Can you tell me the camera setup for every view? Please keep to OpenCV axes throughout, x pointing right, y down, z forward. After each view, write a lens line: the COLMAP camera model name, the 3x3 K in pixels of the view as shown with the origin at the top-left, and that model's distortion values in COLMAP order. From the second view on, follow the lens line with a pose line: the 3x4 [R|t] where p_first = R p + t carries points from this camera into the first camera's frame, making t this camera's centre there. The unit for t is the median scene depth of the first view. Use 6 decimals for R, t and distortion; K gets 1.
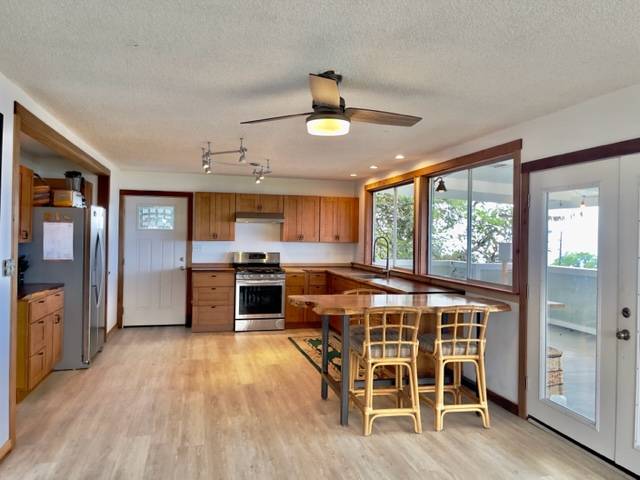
lens RADIAL K [[491.5, 0, 326.5], [0, 491.5, 238.9], [0, 0, 1]] dist [0.024750, -0.006584]
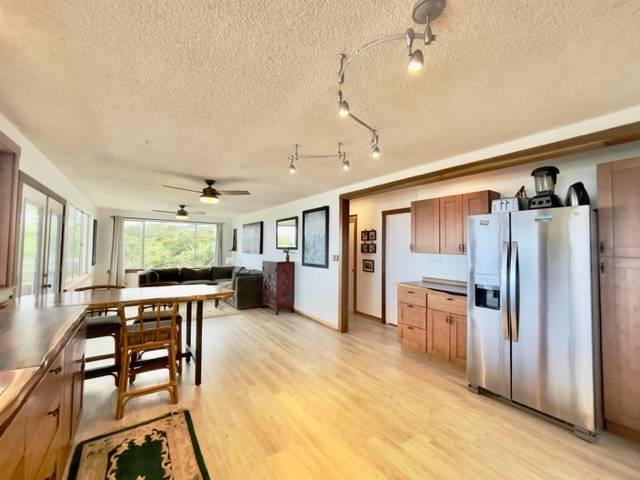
lens RADIAL K [[268.8, 0, 321.0], [0, 268.8, 237.1], [0, 0, 1]] dist [-0.007708, 0.002488]
pose [[-0.935235, -0.043314, -0.351368, -0.022889], [-0.031663, 0.998744, -0.038841, 0.001002], [0.352609, -0.025200, -0.935431, 0.996131]]
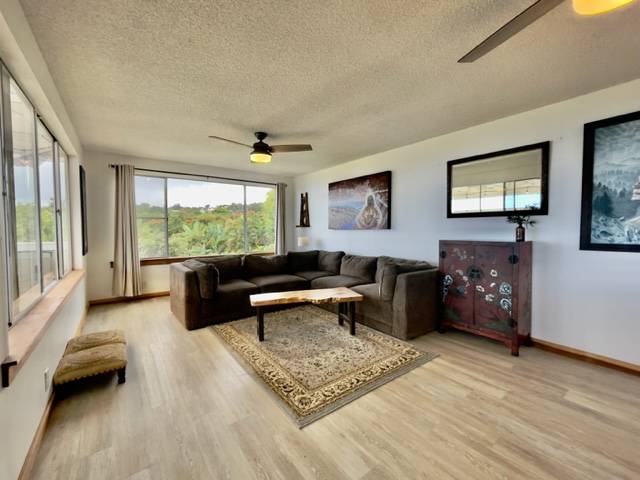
lens RADIAL K [[268.8, 0, 322.0], [0, 268.8, 239.3], [0, 0, 1]] dist [-0.007708, 0.002488]
pose [[-0.917298, -0.001989, -0.398197, 0.184801], [-0.018692, 0.999100, 0.038071, 0.033164], [0.397763, 0.042366, -0.916509, 0.461858]]
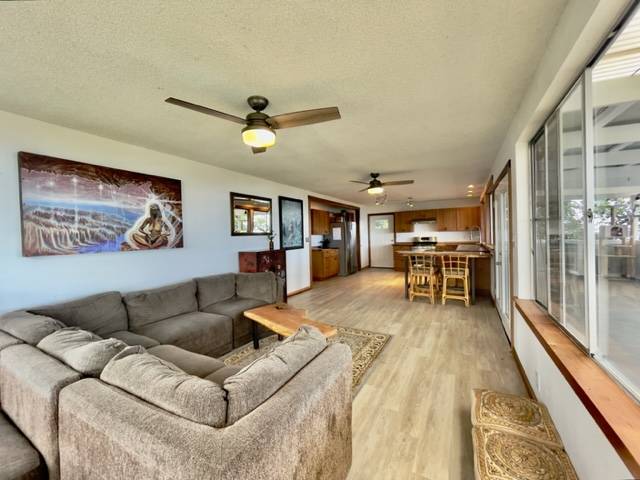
lens RADIAL K [[256.4, 0, 318.4], [0, 256.4, 238.8], [0, 0, 1]] dist [-0.002690, -0.000168]
pose [[0.719376, -0.025656, -0.694147, 0.330903], [0.033366, 0.999440, -0.002361, 0.024423], [0.693819, -0.021463, 0.719829, -0.153504]]
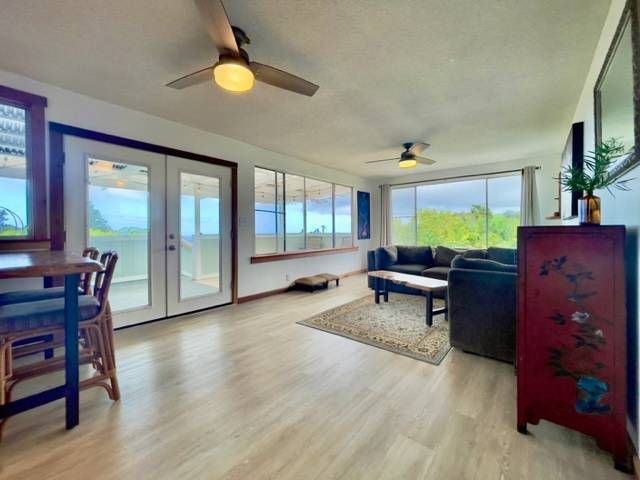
lens RADIAL K [[268.8, 0, 319.3], [0, 268.8, 234.1], [0, 0, 1]] dist [-0.007708, 0.002488]
pose [[-0.588630, -0.022178, 0.808098, -0.245630], [0.001134, 0.999600, 0.028260, 0.045353], [-0.808402, 0.017551, -0.588369, 0.478386]]
